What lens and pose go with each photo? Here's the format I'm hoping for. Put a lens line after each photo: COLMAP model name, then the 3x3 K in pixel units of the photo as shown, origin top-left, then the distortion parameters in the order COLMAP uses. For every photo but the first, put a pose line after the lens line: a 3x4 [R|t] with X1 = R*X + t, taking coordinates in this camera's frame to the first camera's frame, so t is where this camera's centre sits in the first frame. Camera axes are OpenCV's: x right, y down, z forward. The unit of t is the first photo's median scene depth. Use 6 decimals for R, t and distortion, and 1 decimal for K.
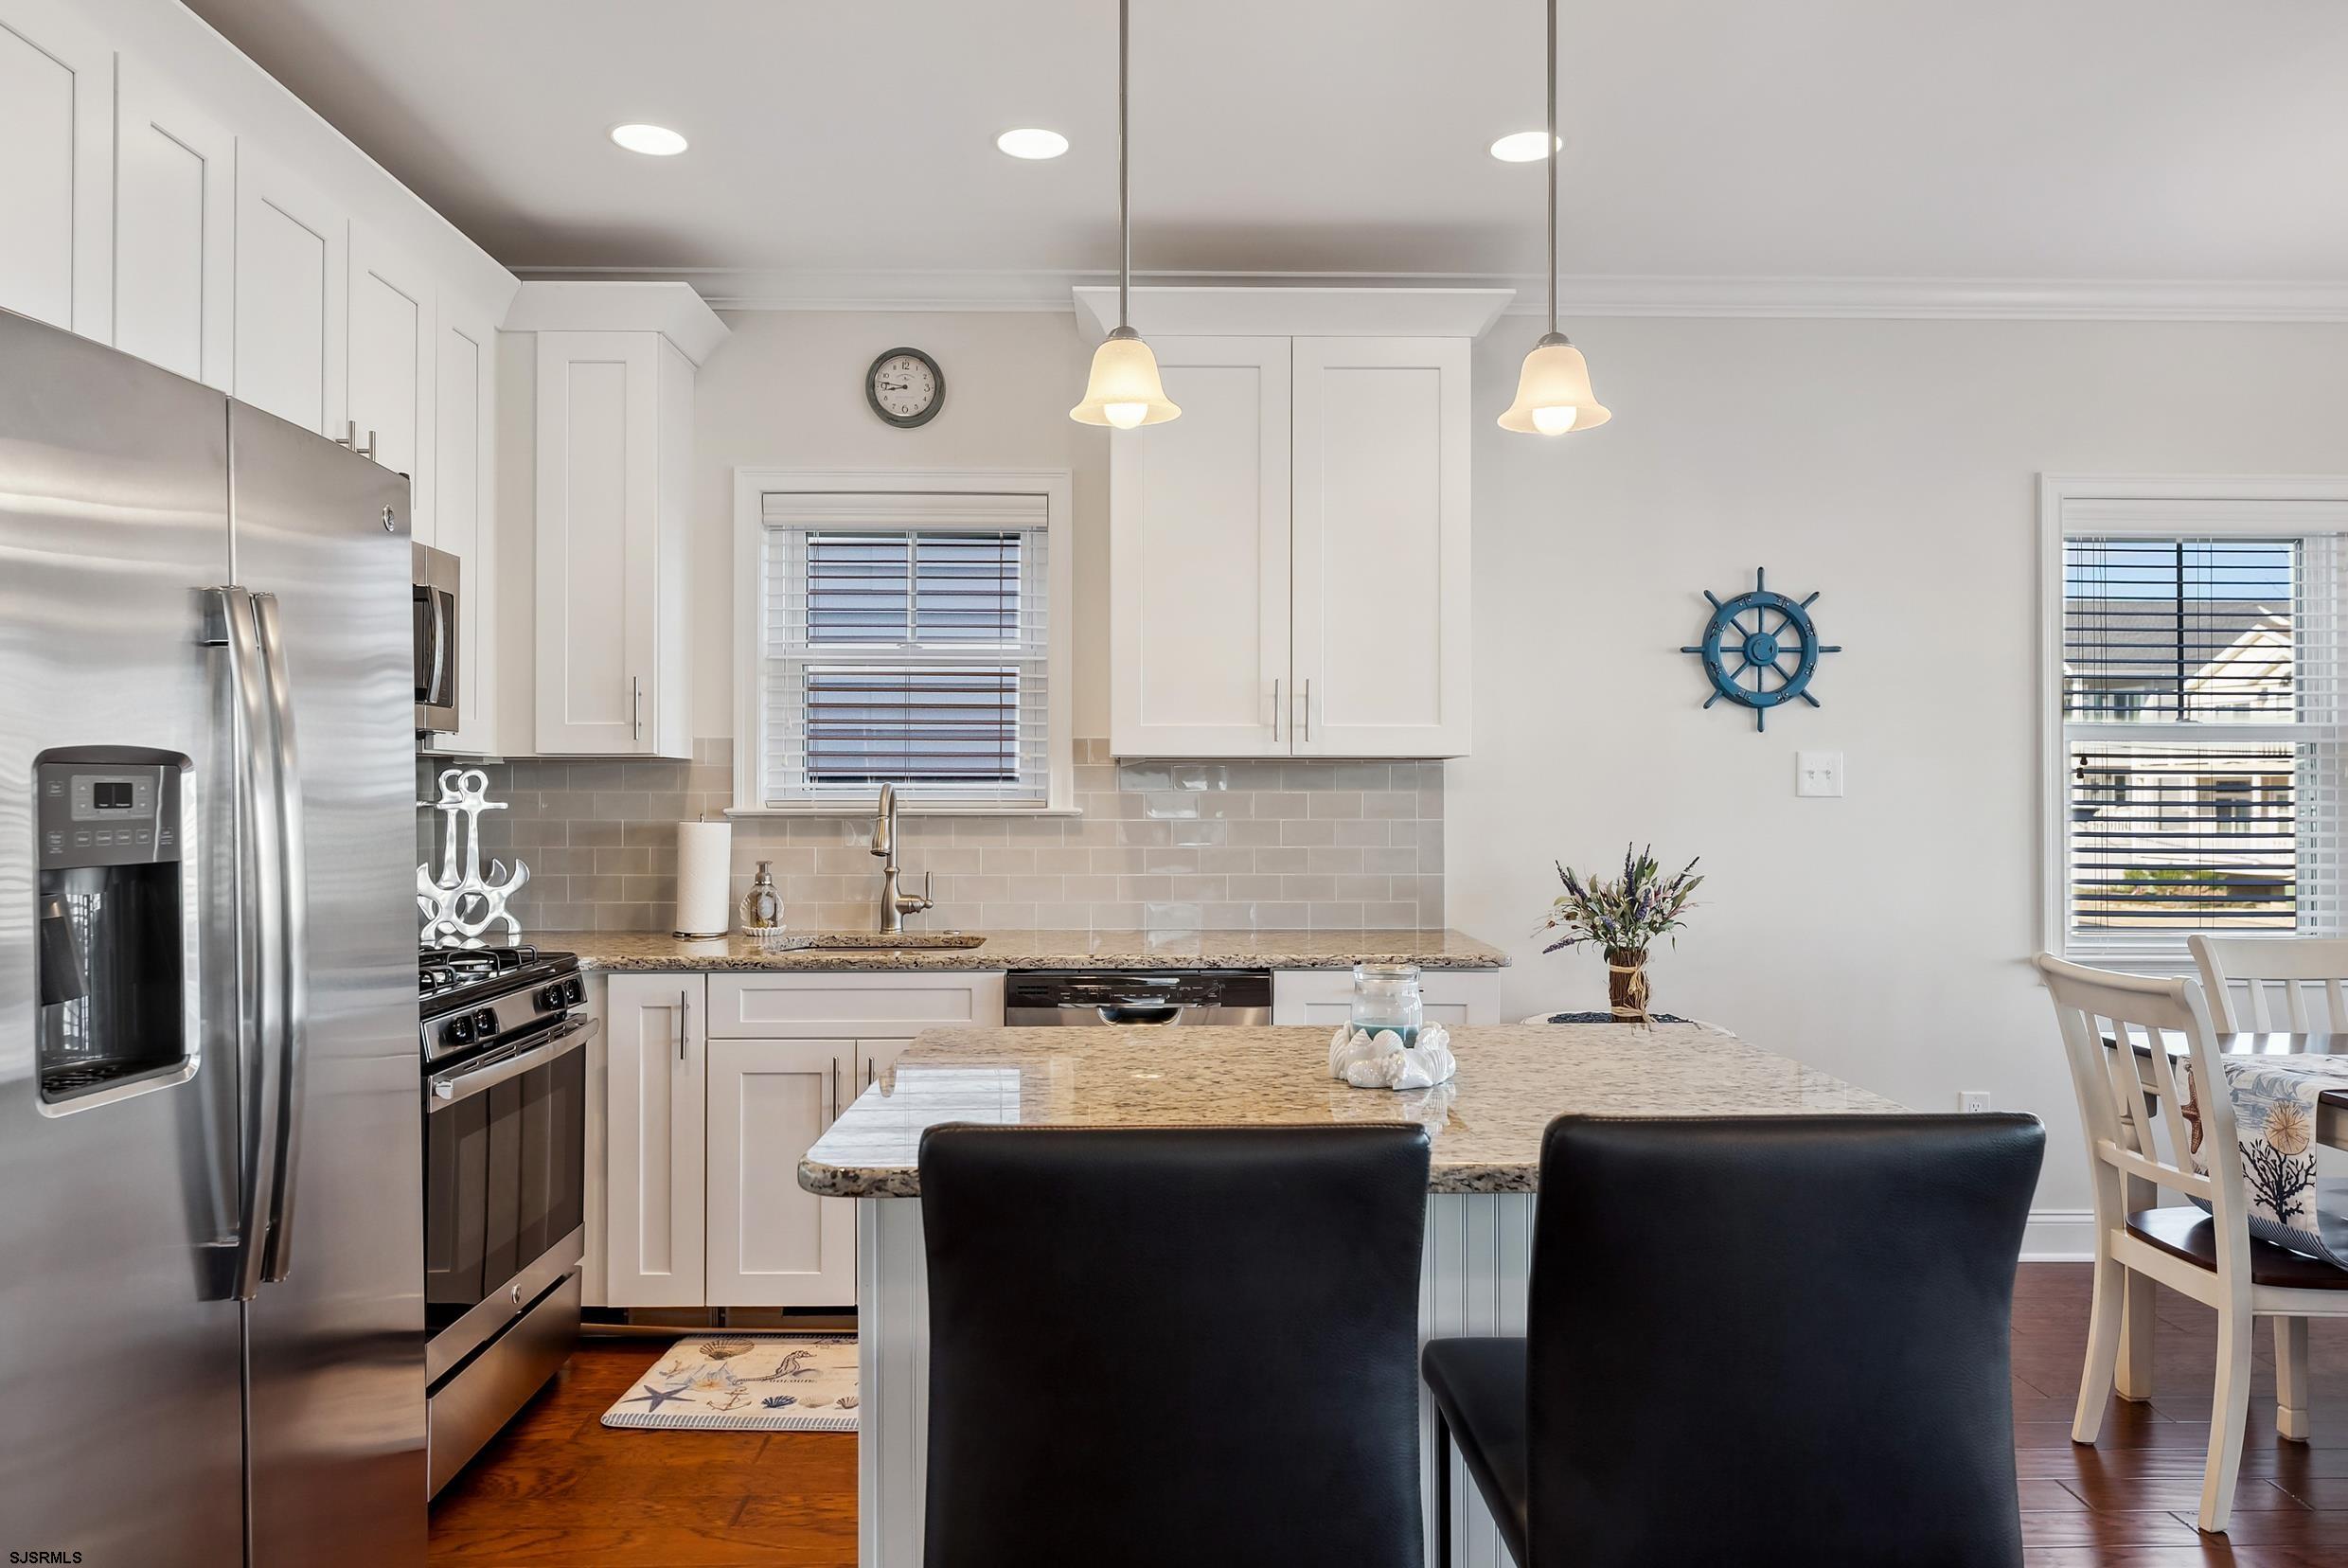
lens RADIAL K [[1493.1, 0, 1167.1], [0, 1493.1, 780.5], [0, 0, 1]] dist [-0.004409, -0.007145]
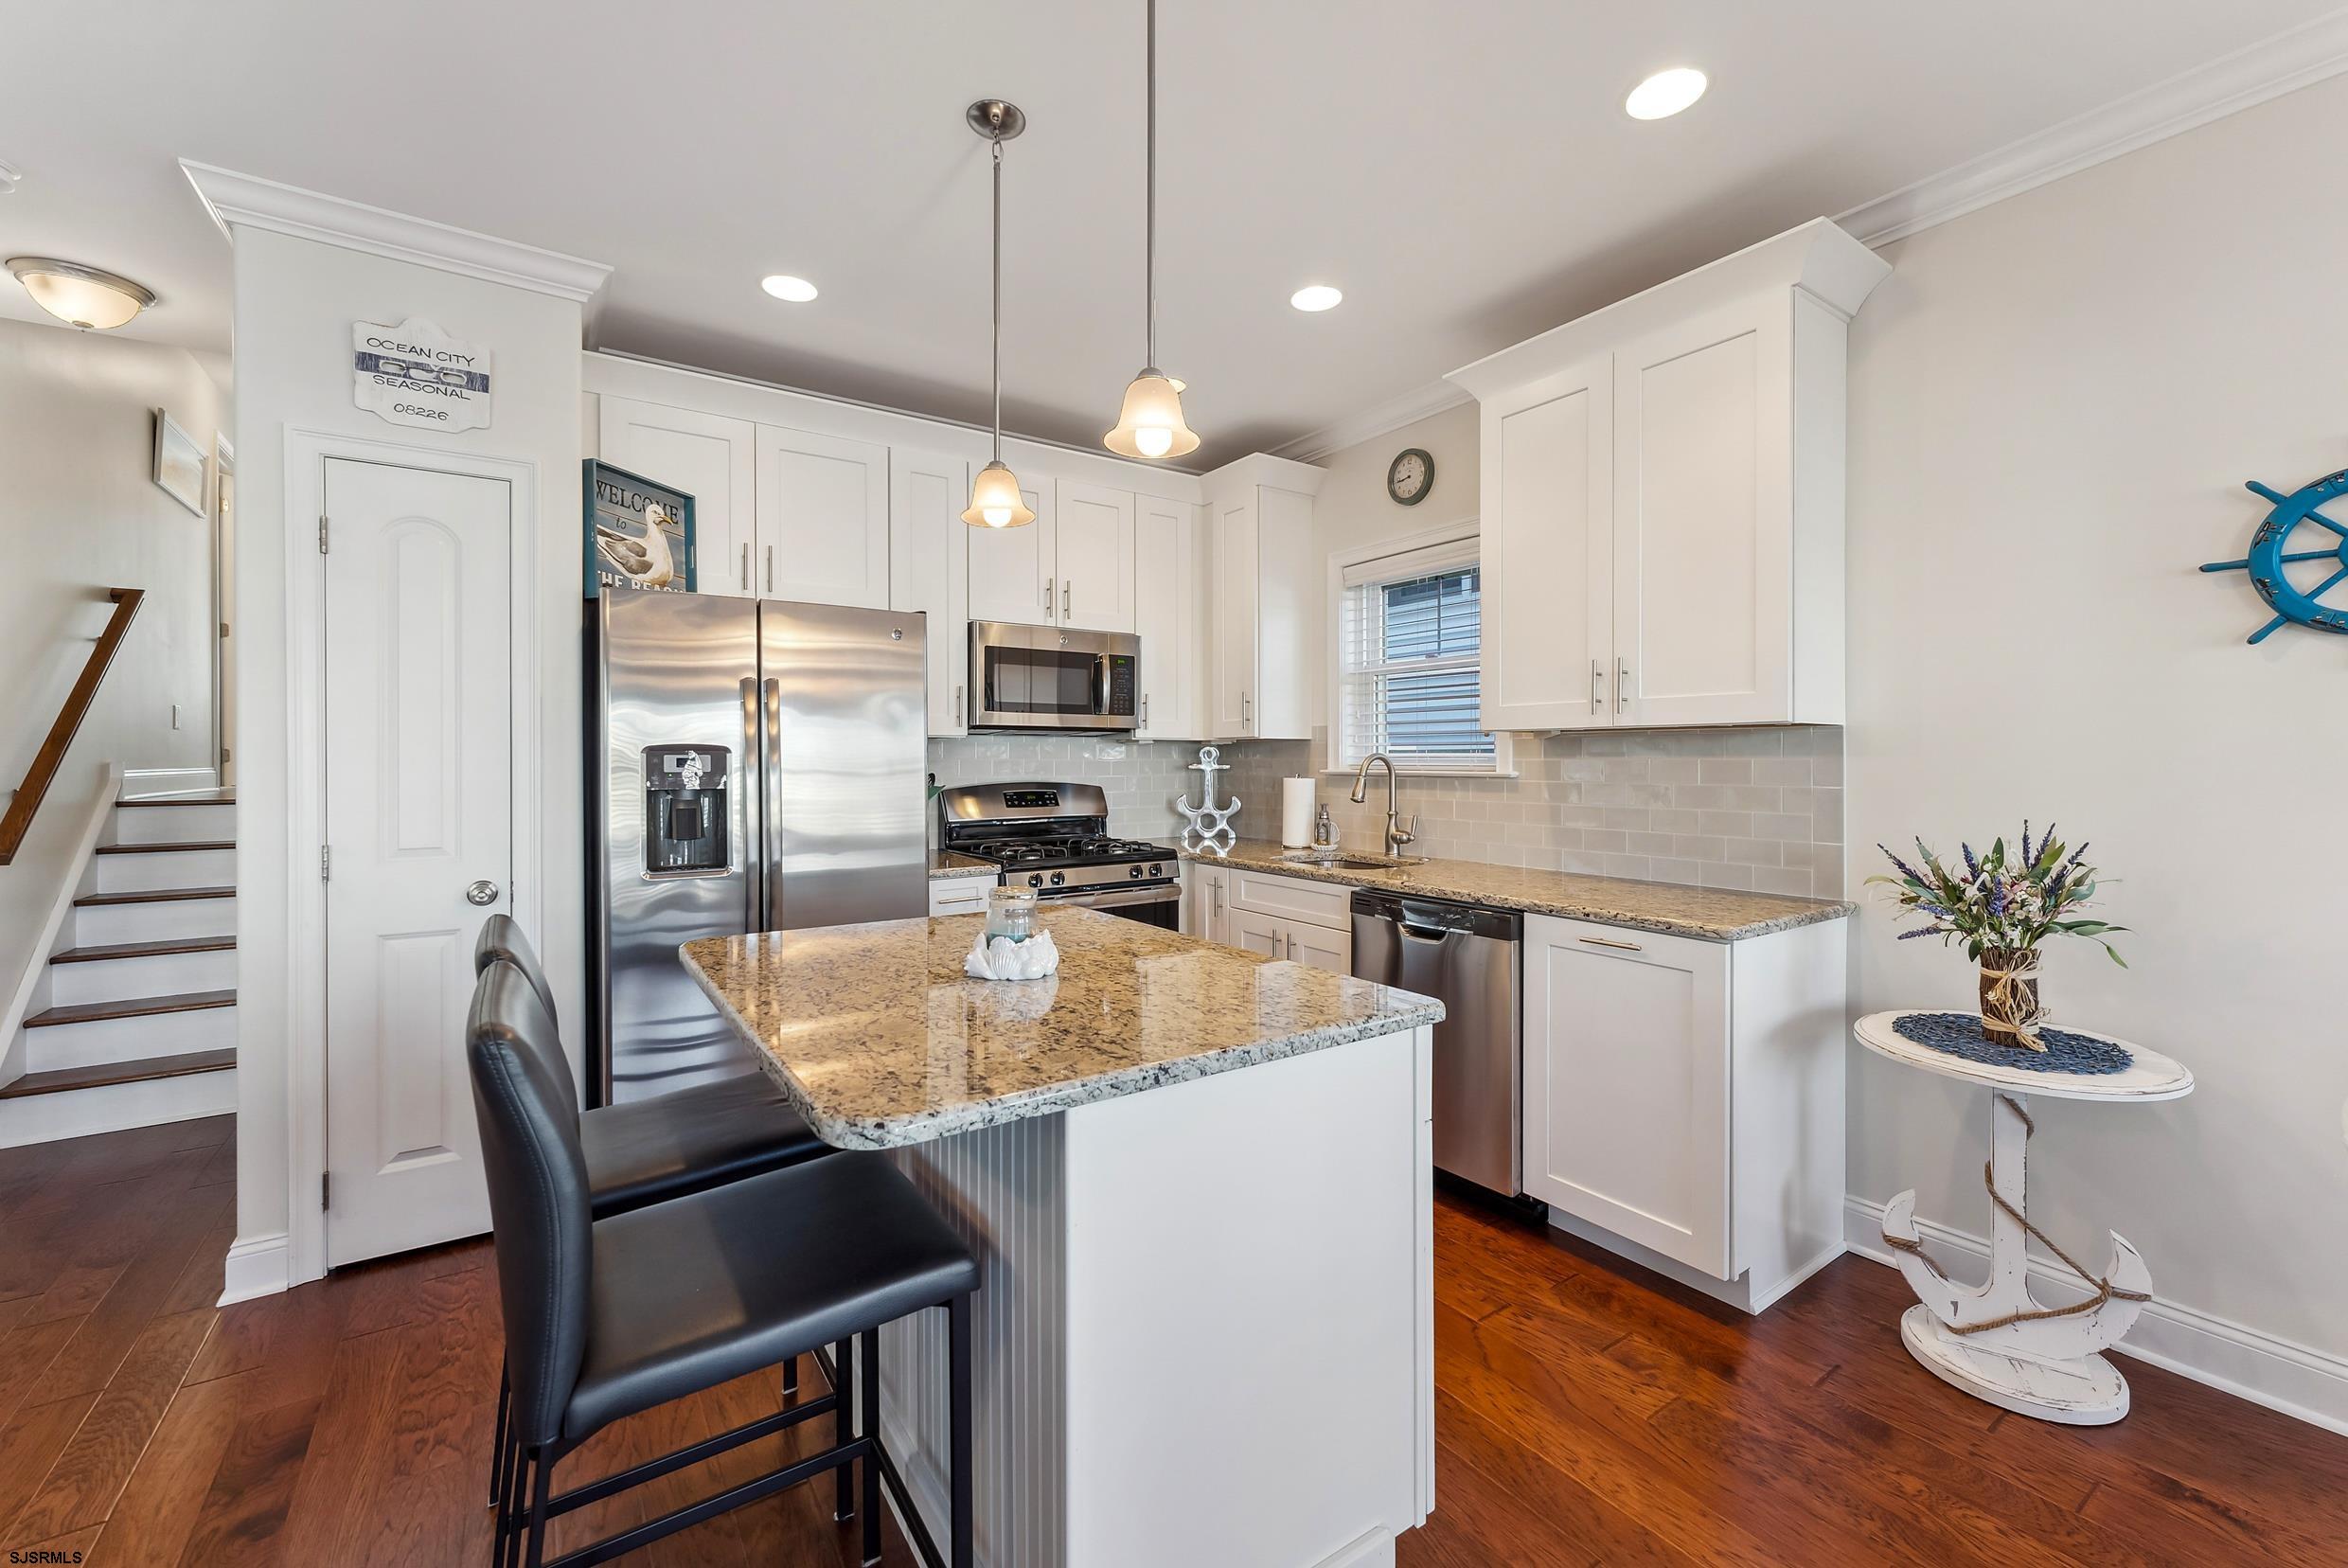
lens RADIAL K [[954.8, 0, 1173.5], [0, 954.8, 757.4], [0, 0, 1]] dist [-0.000545, 0.000127]
pose [[0.546864, -0.001490, -0.837220, 0.469907], [0.008842, 0.999953, 0.003996, 0.000555], [0.837175, -0.009588, 0.546852, 0.309930]]
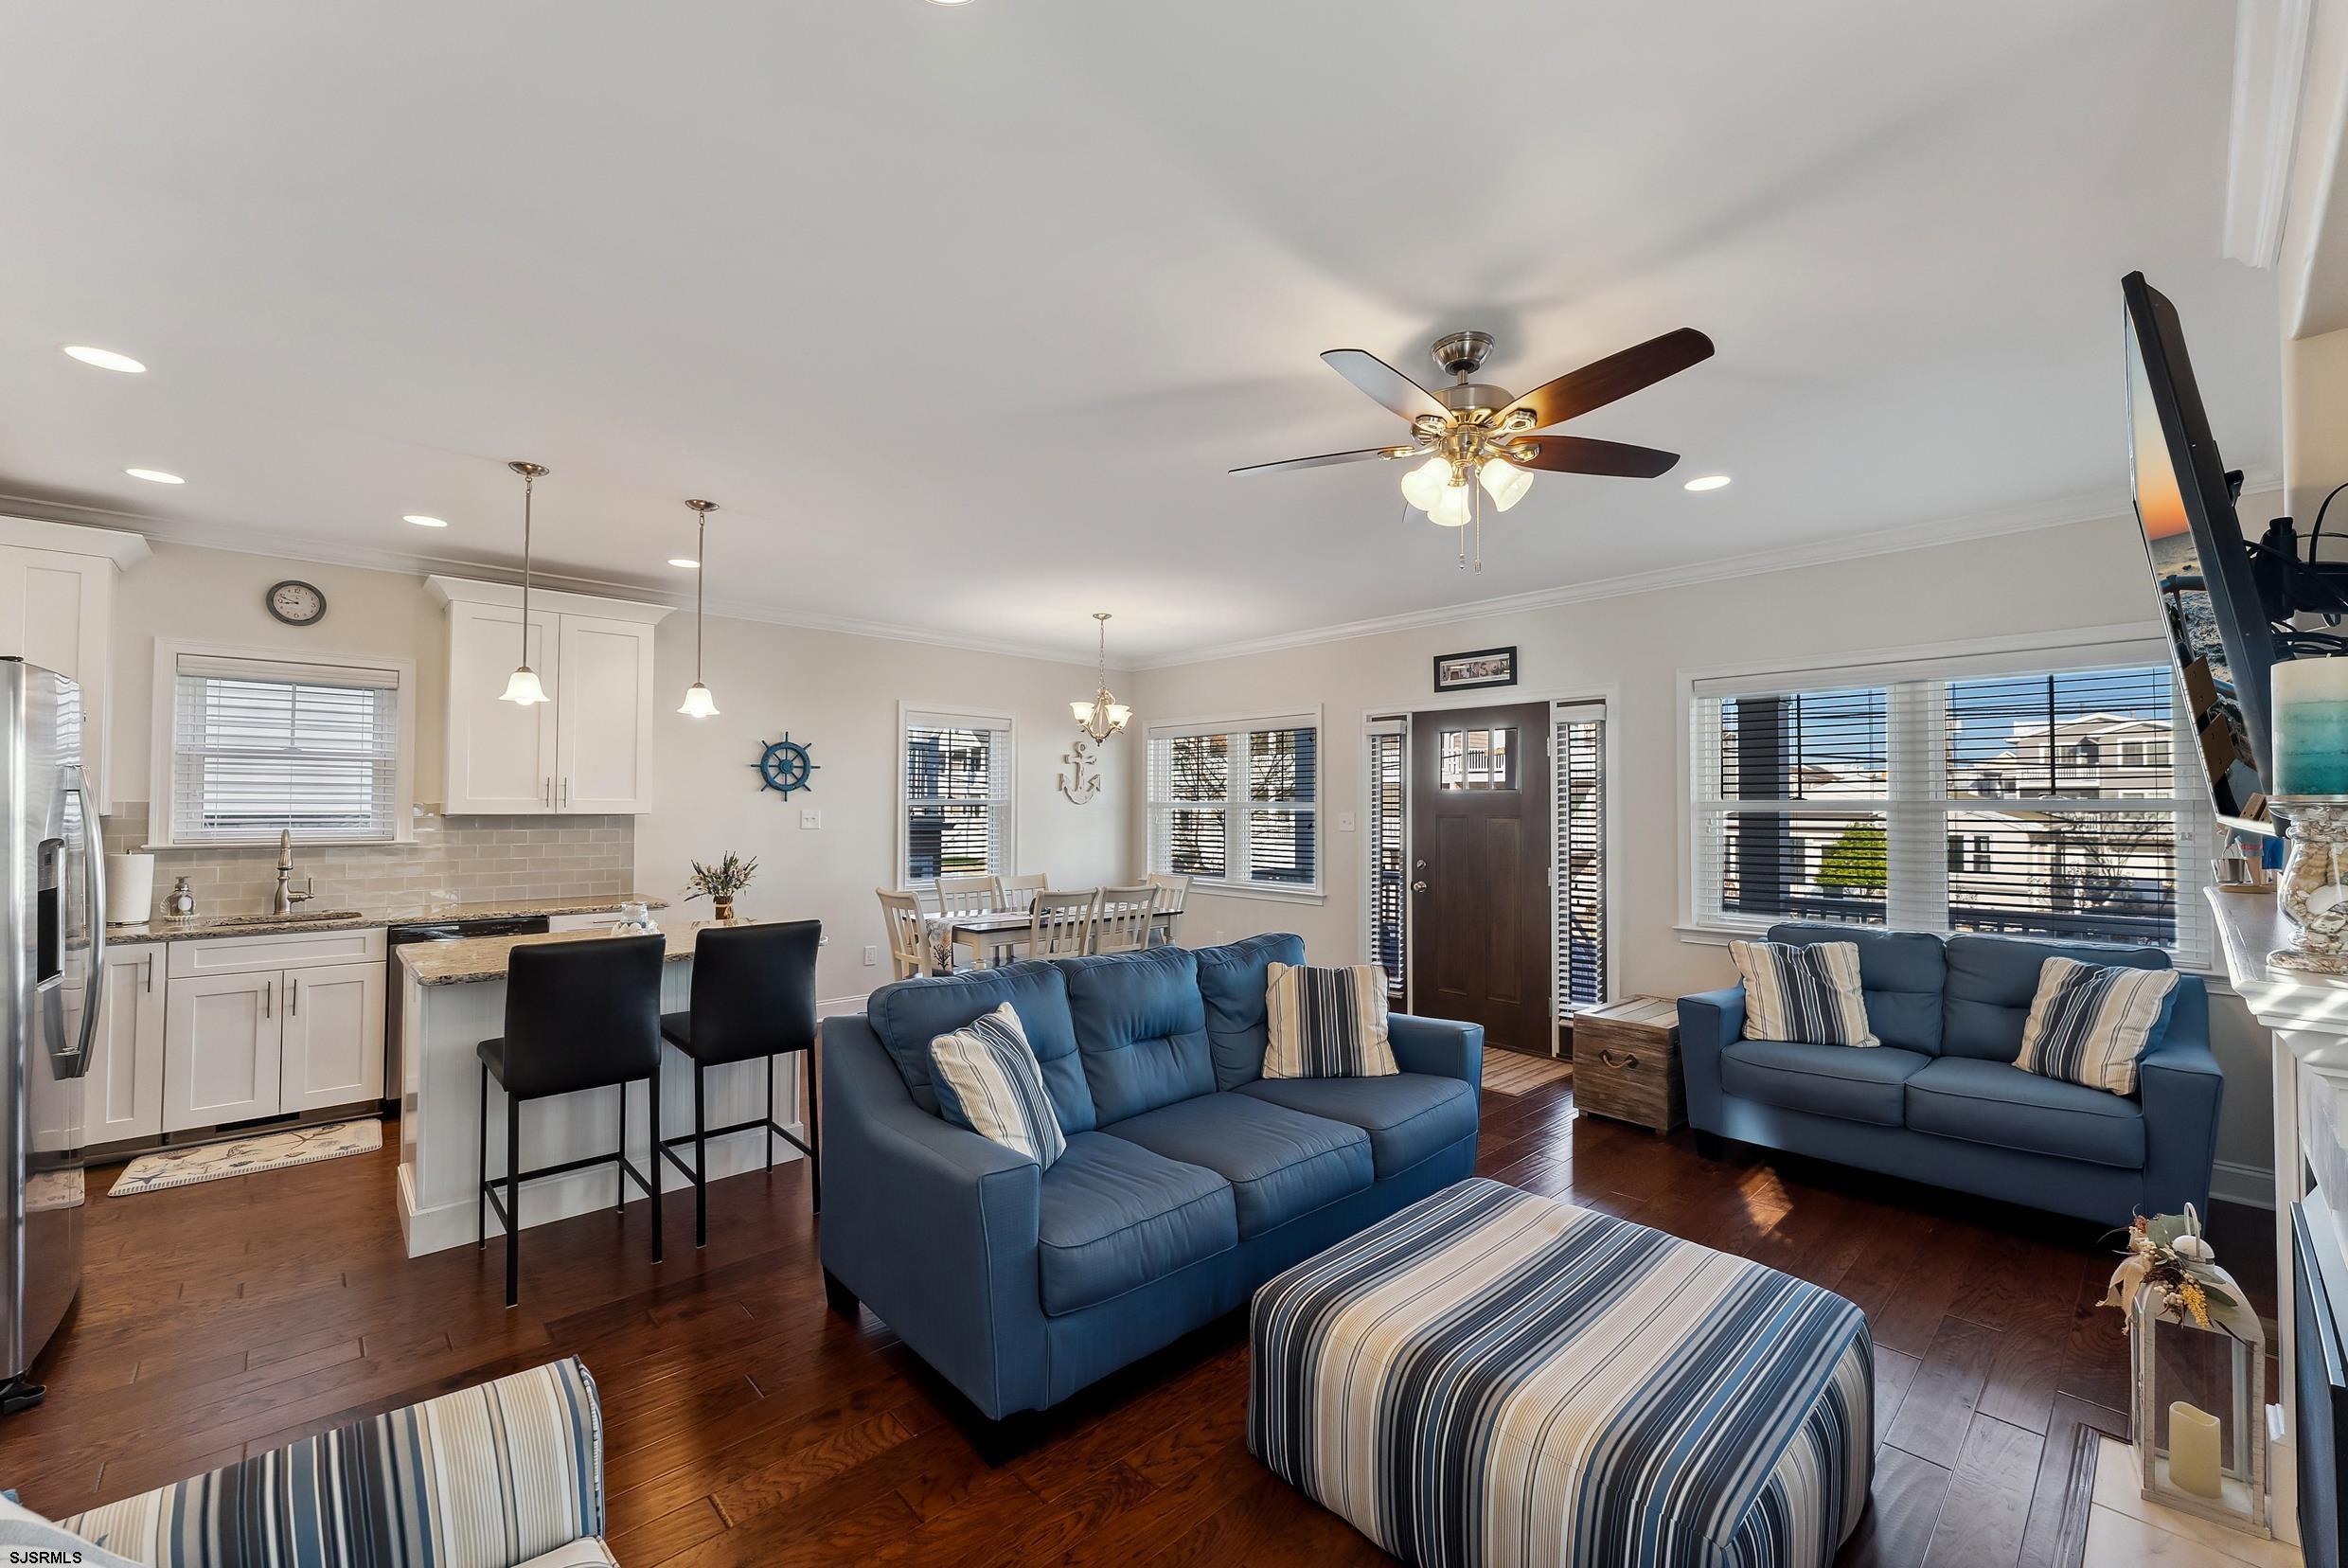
lens RADIAL K [[954.8, 0, 1173.4], [0, 954.8, 782.3], [0, 0, 1]] dist [-0.000545, 0.000127]
pose [[0.741556, 0.020272, 0.670585, -0.160504], [-0.009840, 0.999765, -0.019342, -0.040796], [-0.670819, 0.007744, 0.741580, -0.533294]]
